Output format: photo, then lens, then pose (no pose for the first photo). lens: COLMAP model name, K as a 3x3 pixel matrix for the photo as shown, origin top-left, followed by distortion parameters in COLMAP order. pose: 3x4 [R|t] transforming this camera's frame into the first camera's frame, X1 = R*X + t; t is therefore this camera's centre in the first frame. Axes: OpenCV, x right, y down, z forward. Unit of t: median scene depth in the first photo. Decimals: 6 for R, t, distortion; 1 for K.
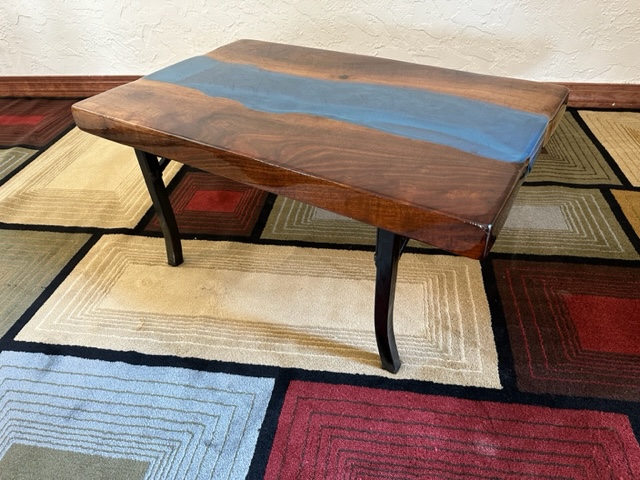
lens RADIAL K [[455.4, 0, 326.2], [0, 455.4, 239.6], [0, 0, 1]] dist [0.027031, -0.048447]
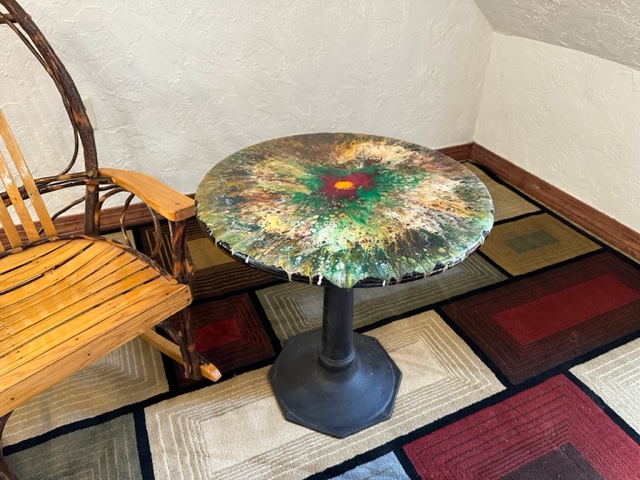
lens RADIAL K [[455.4, 0, 326.2], [0, 455.4, 239.6], [0, 0, 1]] dist [0.027031, -0.048447]
pose [[0.830551, -0.265911, 0.489363, -0.721530], [0.291512, 0.956244, 0.024849, -0.368347], [-0.474558, 0.122017, 0.871726, -0.177952]]
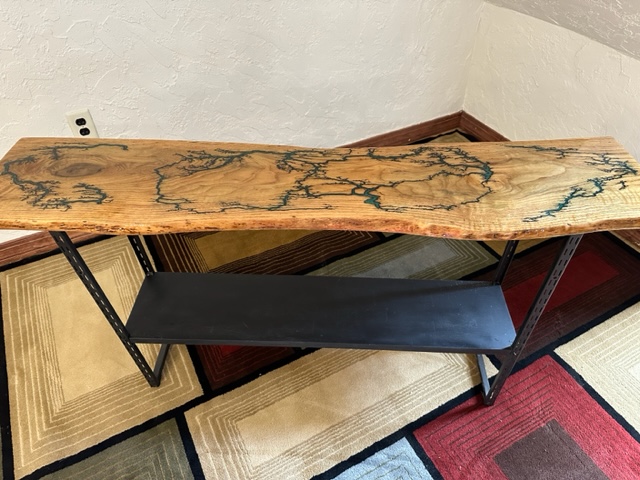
lens RADIAL K [[452.9, 0, 323.0], [0, 452.9, 240.1], [0, 0, 1]] dist [0.032023, -0.048374]
pose [[0.798301, -0.379823, 0.467387, -0.762071], [0.336833, 0.924909, 0.176317, -0.660271], [-0.499259, 0.016677, 0.866292, -0.242783]]
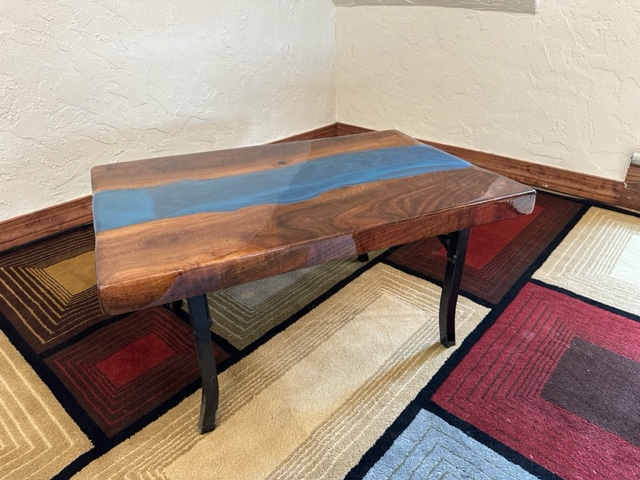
lens RADIAL K [[452.1, 0, 322.6], [0, 452.1, 235.1], [0, 0, 1]] dist [0.026173, -0.048824]
pose [[0.535878, -0.365378, 0.761140, -0.849810], [0.496148, 0.865706, 0.066263, -0.232542], [-0.683134, 0.342129, 0.645194, 0.281766]]
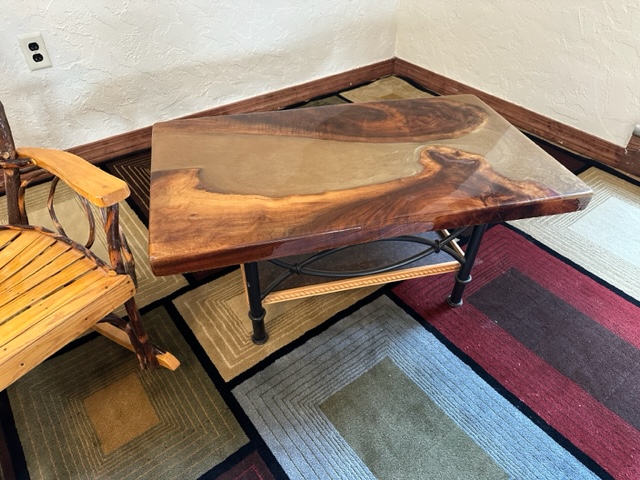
lens RADIAL K [[456.9, 0, 320.8], [0, 456.9, 239.6], [0, 0, 1]] dist [-0.002959, -0.006382]
pose [[0.690089, -0.434387, 0.578866, -1.100601], [0.408491, 0.894041, 0.183919, -0.278498], [-0.597422, 0.109541, 0.794410, -0.241042]]
